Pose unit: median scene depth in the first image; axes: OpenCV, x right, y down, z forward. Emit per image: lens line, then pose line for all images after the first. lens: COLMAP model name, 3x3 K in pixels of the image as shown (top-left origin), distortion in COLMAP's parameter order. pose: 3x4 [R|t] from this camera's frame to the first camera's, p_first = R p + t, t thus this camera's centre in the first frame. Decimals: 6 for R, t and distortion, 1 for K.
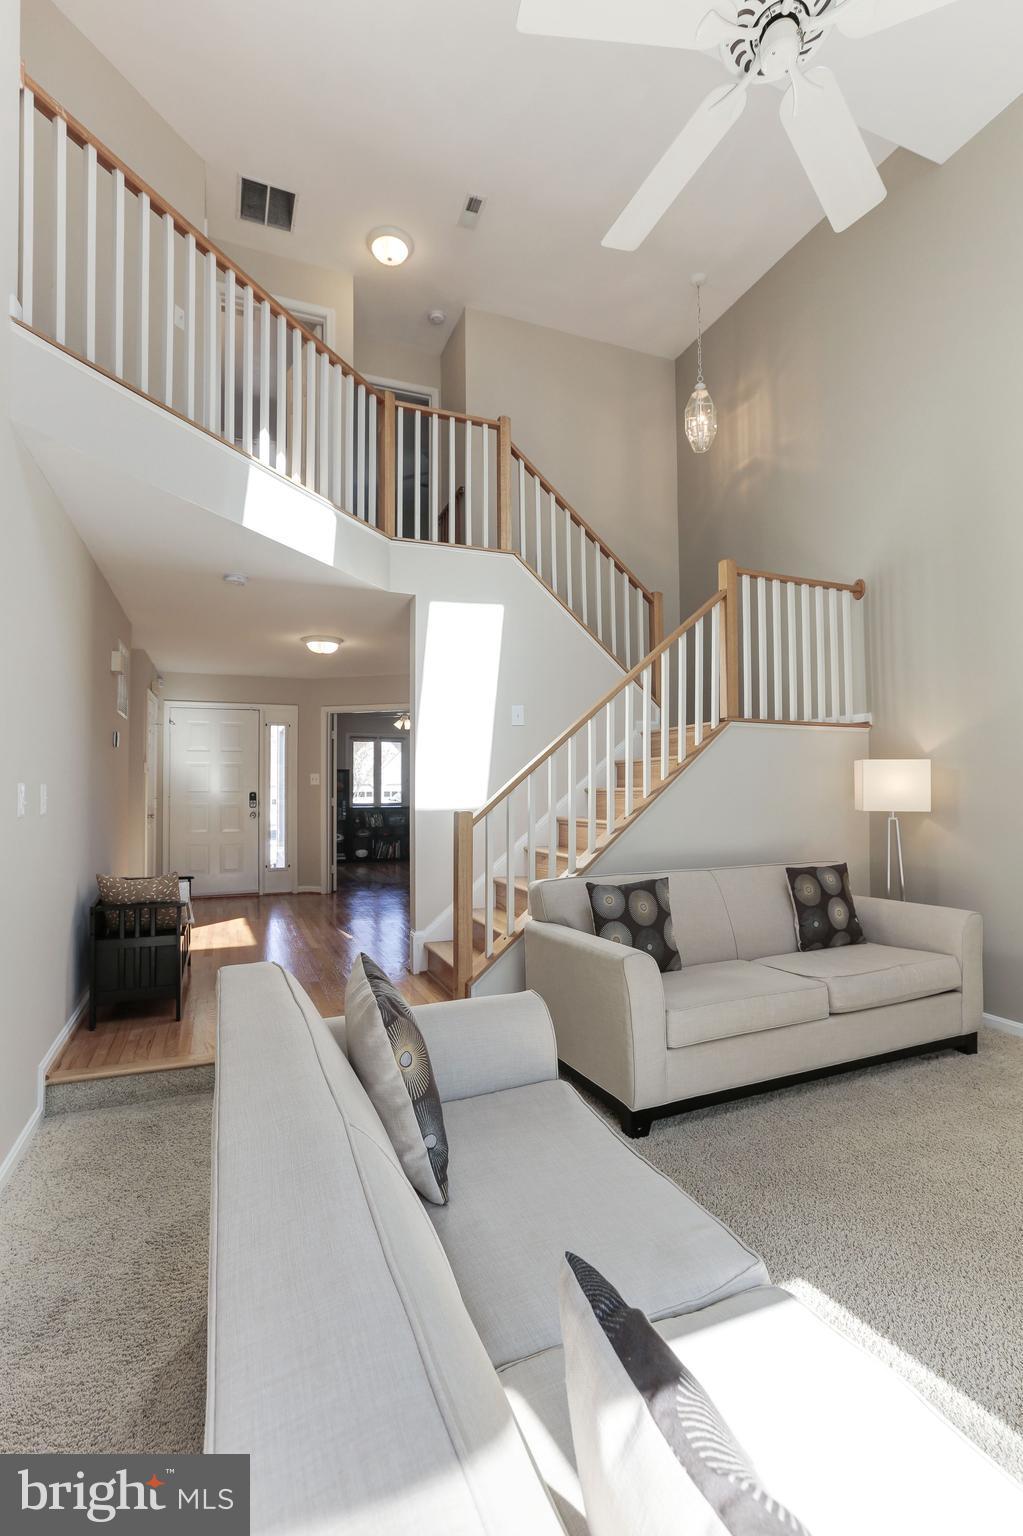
lens RADIAL K [[715.5, 0, 511.5], [0, 715.5, 768.0], [0, 0, 1]] dist [-0.058847, 0.061298]
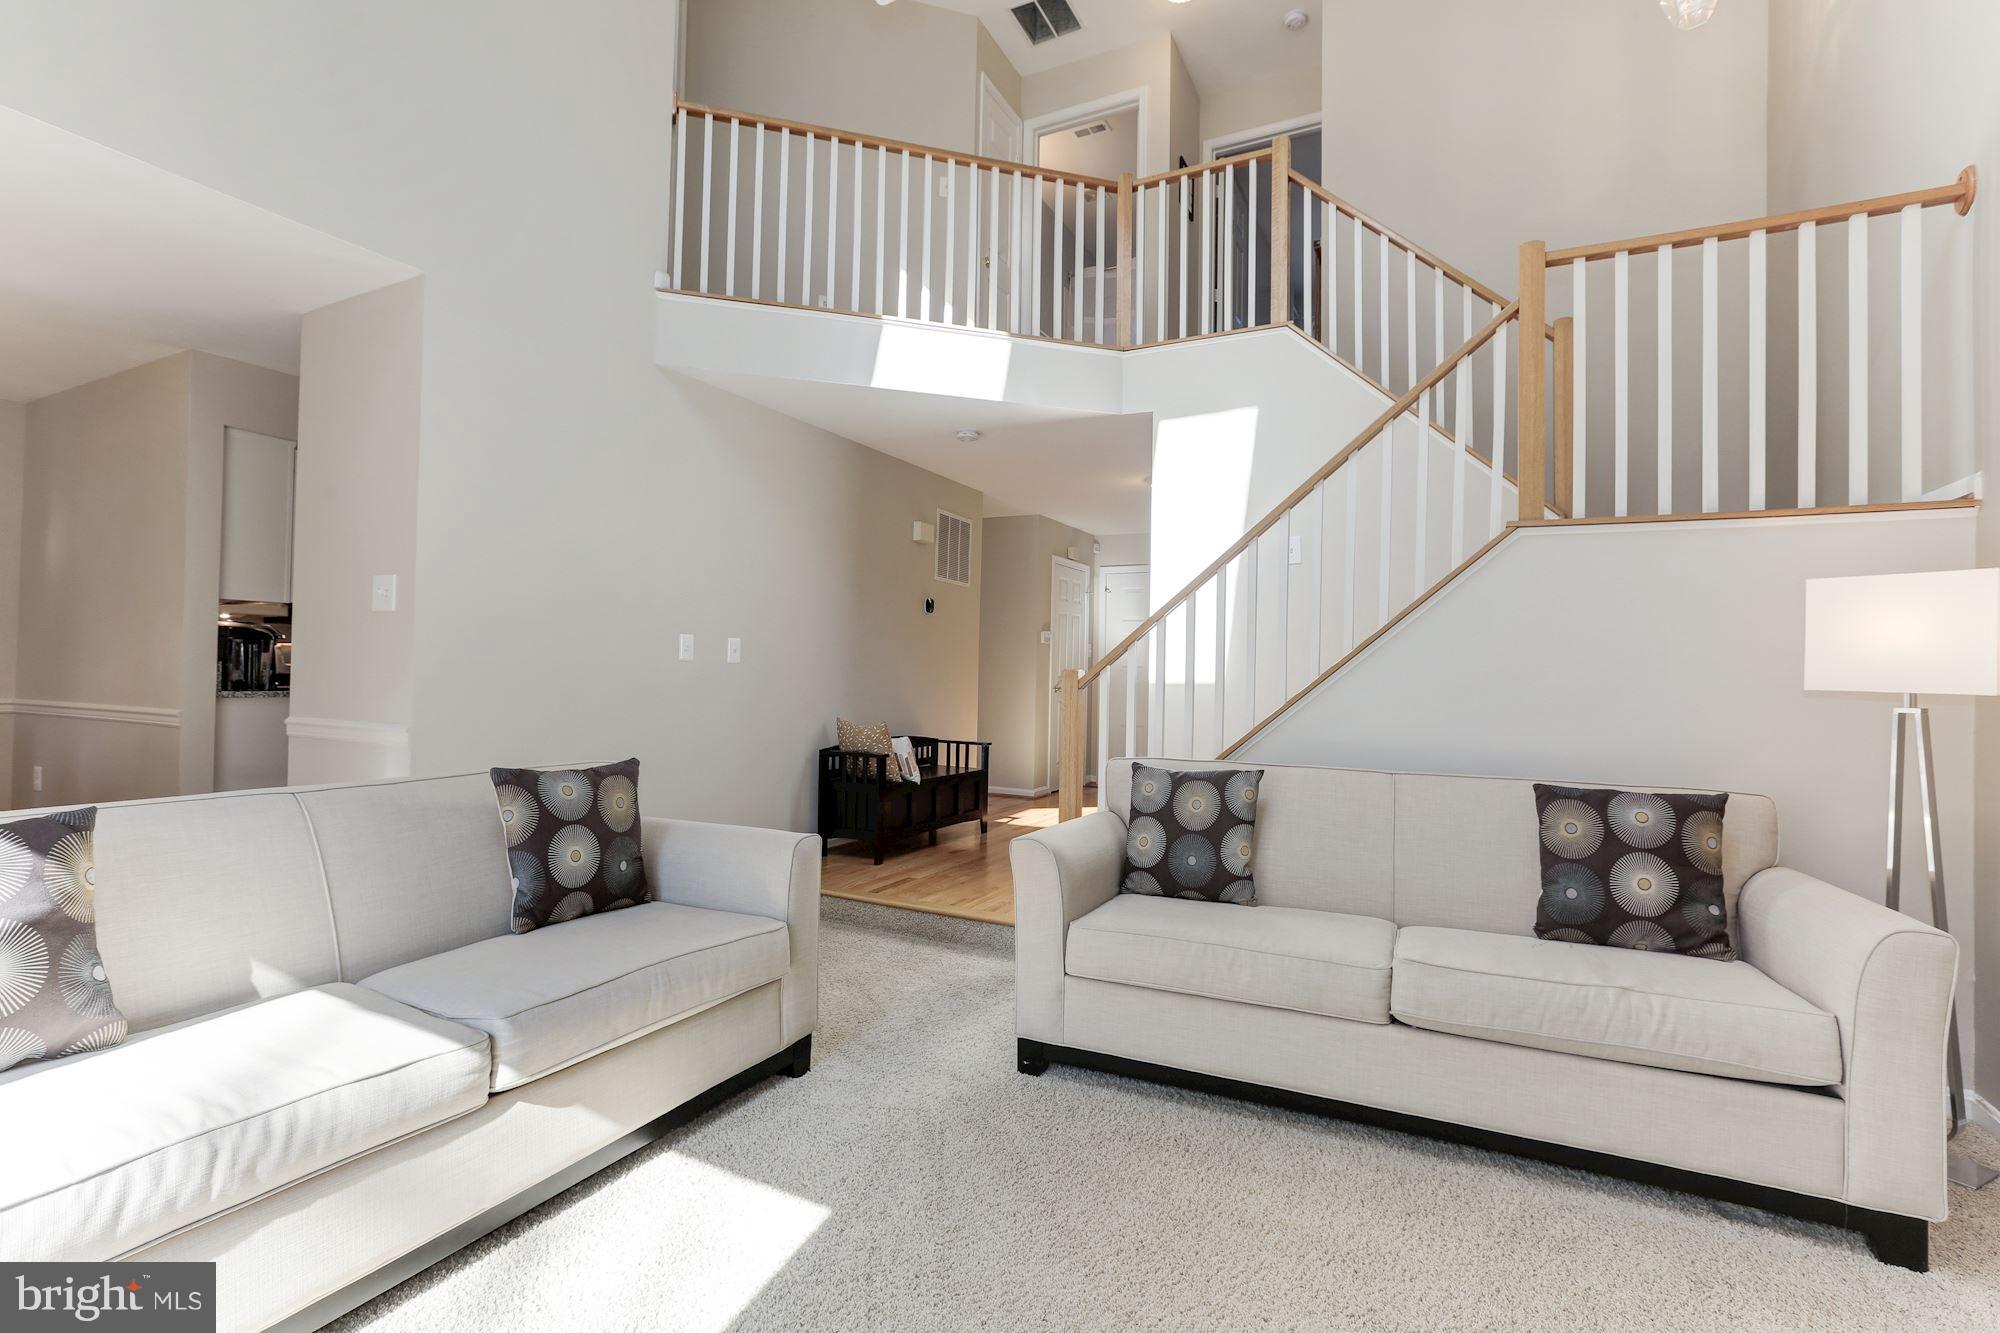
lens RADIAL K [[912.2, 0, 1011.4], [0, 912.2, 660.0], [0, 0, 1]] dist [-0.000629, 0.000684]
pose [[0.663212, 0.006354, -0.748404, 0.574568], [-0.003464, 0.999979, 0.005420, 0.037970], [0.748423, -0.001002, 0.663221, 0.203095]]
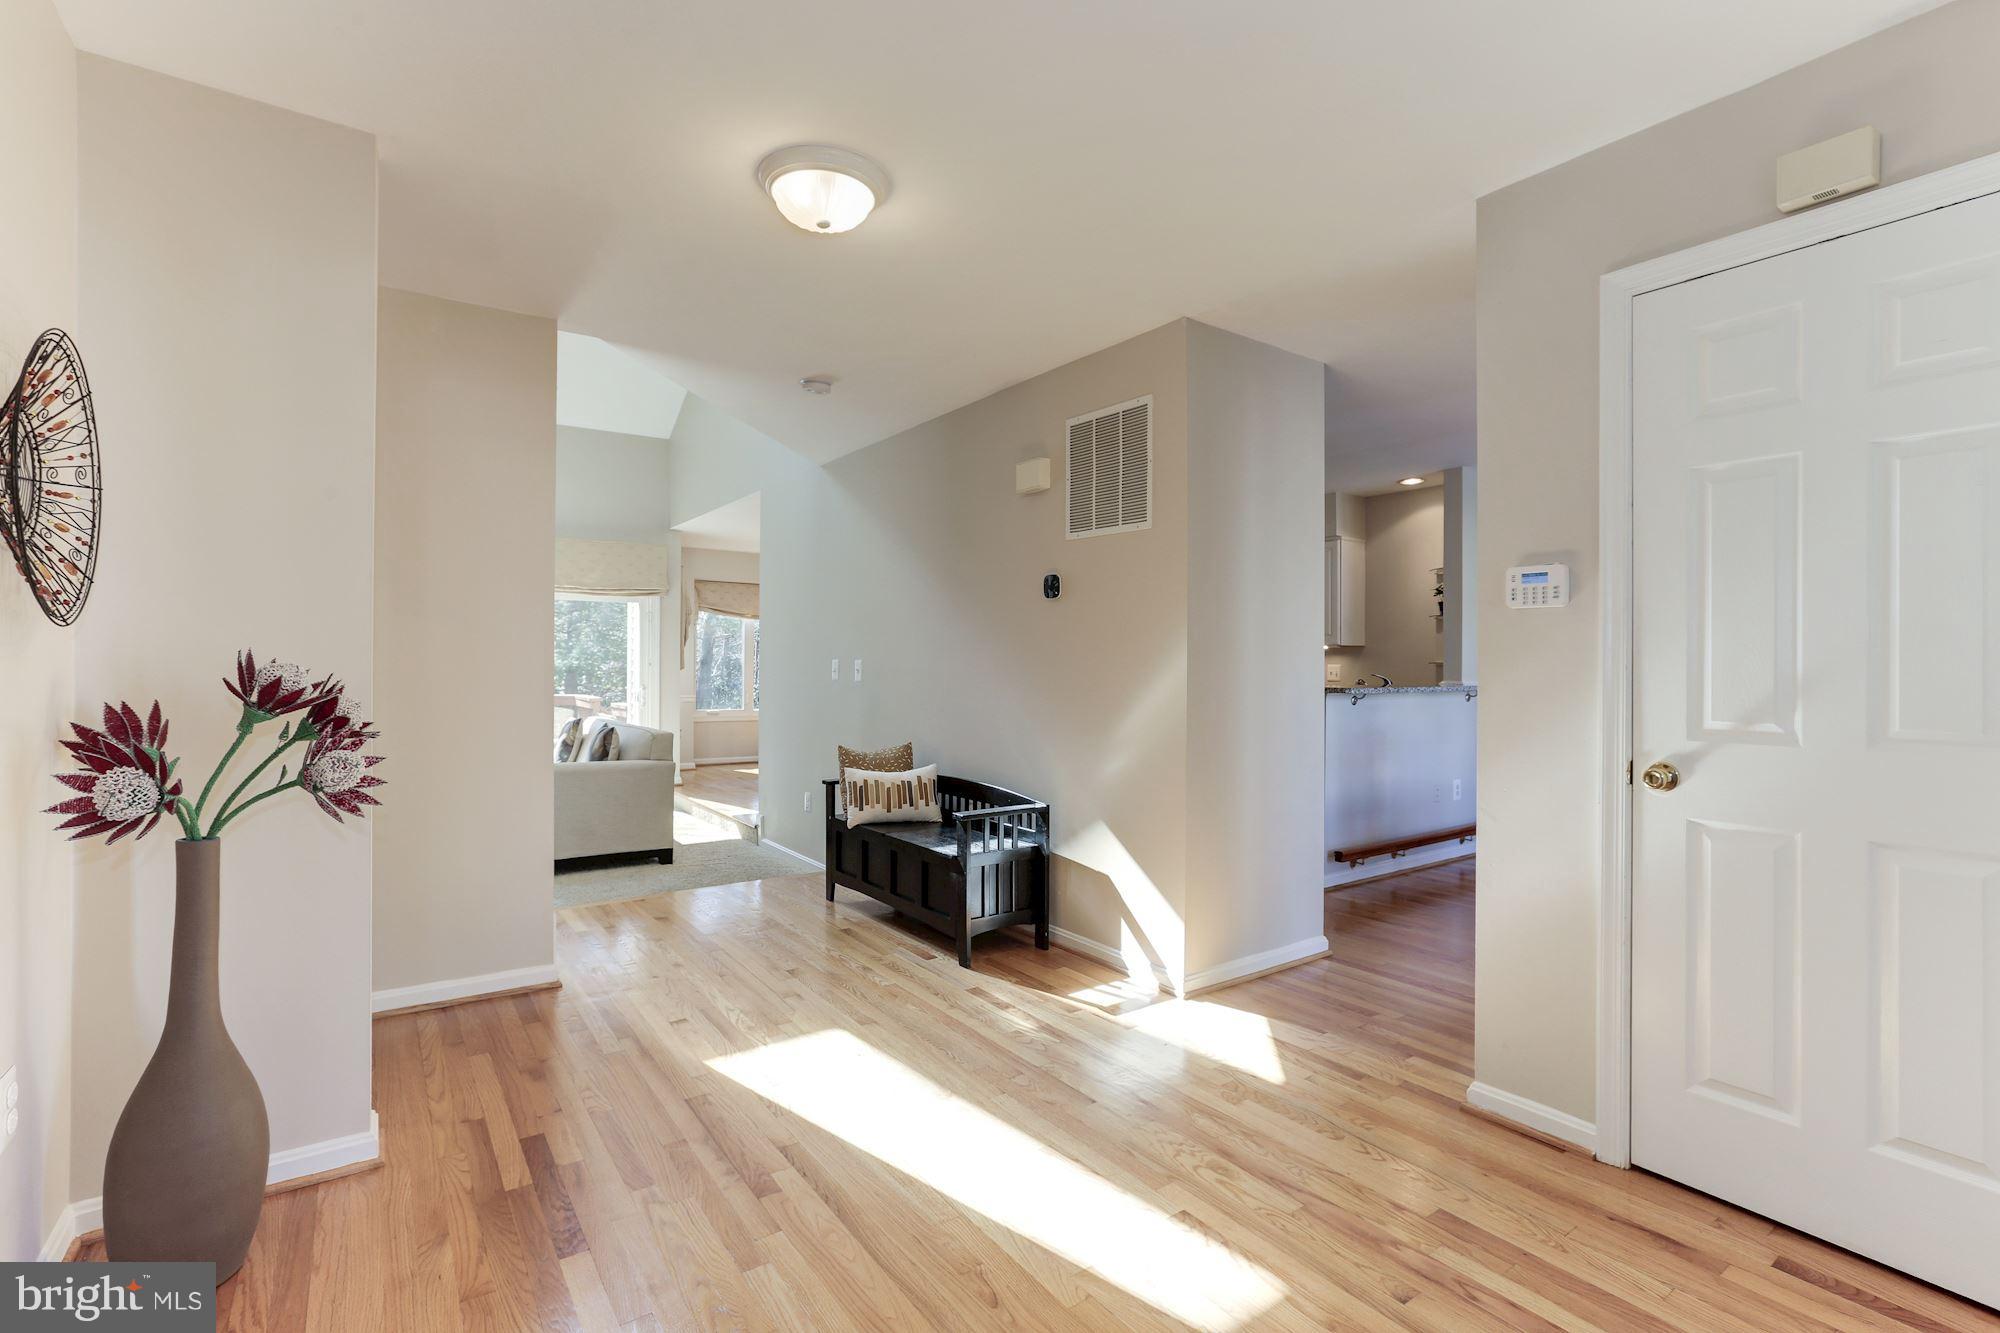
lens RADIAL K [[912.2, 0, 1011.4], [0, 912.2, 660.0], [0, 0, 1]] dist [-0.000629, 0.000684]
pose [[-0.973864, 0.004333, -0.227091, -0.348102], [0.010991, 0.999546, -0.028065, 0.058293], [0.226866, -0.029828, -0.973469, 1.931161]]
